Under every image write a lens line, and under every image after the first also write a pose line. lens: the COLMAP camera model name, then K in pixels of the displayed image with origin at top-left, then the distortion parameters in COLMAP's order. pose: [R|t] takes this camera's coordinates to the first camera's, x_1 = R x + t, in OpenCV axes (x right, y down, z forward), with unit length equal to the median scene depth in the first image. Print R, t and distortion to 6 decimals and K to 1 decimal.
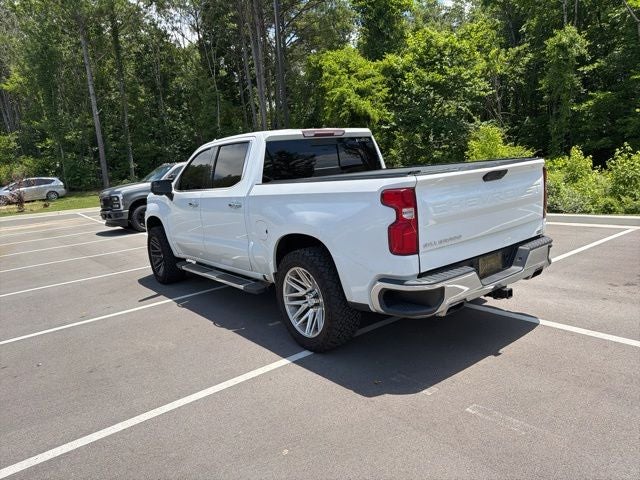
lens RADIAL K [[451.2, 0, 325.8], [0, 451.2, 239.9], [0, 0, 1]] dist [0.026187, -0.038076]
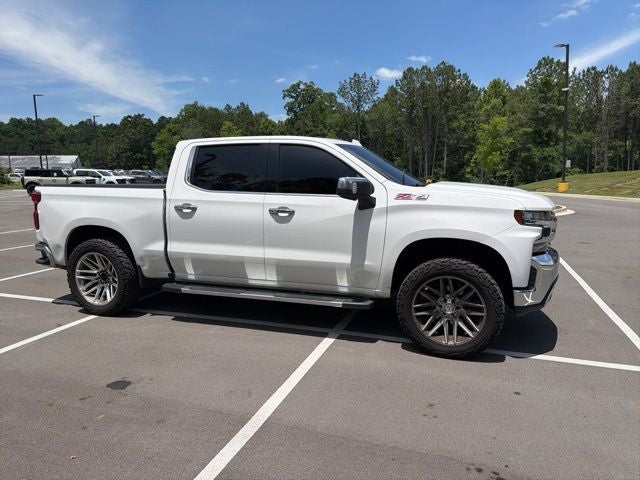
lens RADIAL K [[451.2, 0, 324.3], [0, 451.2, 244.5], [0, 0, 1]] dist [0.026187, -0.038076]
pose [[-0.834540, 0.168571, -0.524525, 0.281619], [-0.014865, 0.944807, 0.327291, -0.270978], [0.550747, 0.280935, -0.785973, 1.487814]]
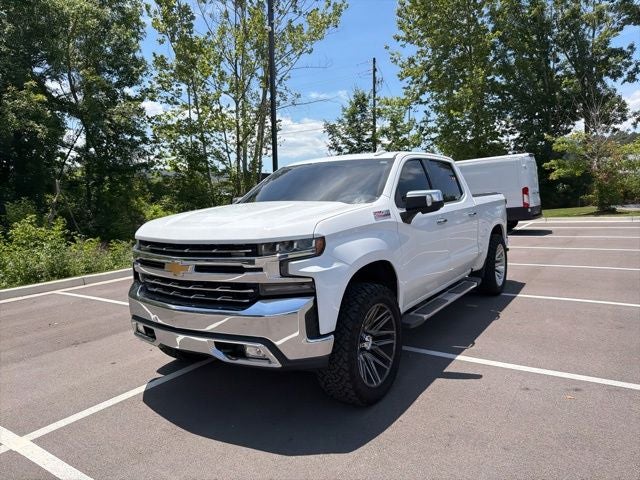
lens RADIAL K [[452.0, 0, 323.3], [0, 452.0, 237.2], [0, 0, 1]] dist [0.007623, -0.012910]
pose [[-0.308065, 0.012298, 0.951286, -0.803898], [0.222291, 0.973169, 0.059406, -0.116494], [-0.925031, 0.229764, -0.302533, 1.149664]]
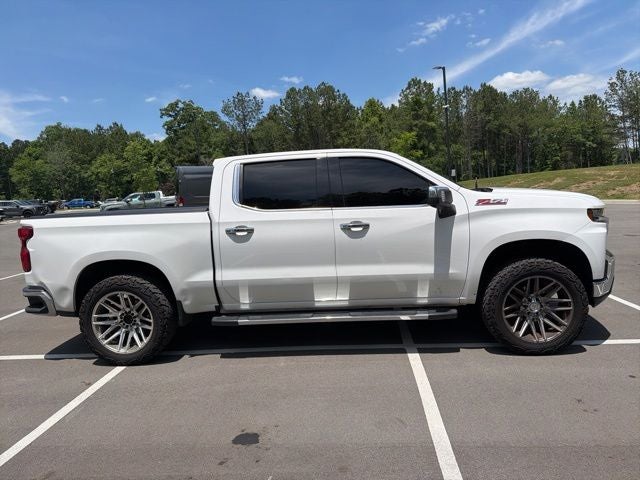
lens RADIAL K [[451.2, 0, 325.0], [0, 451.2, 238.5], [0, 0, 1]] dist [0.026187, -0.038076]
pose [[-0.663242, 0.200458, -0.721060, 0.454215], [-0.009718, 0.961074, 0.276122, -0.257910], [0.748342, 0.190143, -0.635476, 1.305835]]
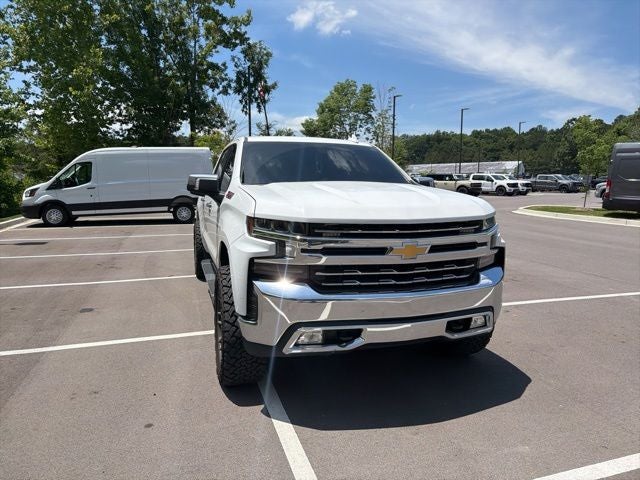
lens RADIAL K [[451.2, 0, 322.9], [0, 451.2, 233.9], [0, 0, 1]] dist [0.026187, -0.038076]
pose [[-0.938524, 0.038263, 0.343088, -0.397327], [0.126857, 0.962530, 0.239675, -0.212643], [-0.321061, 0.268464, -0.908211, 1.540193]]
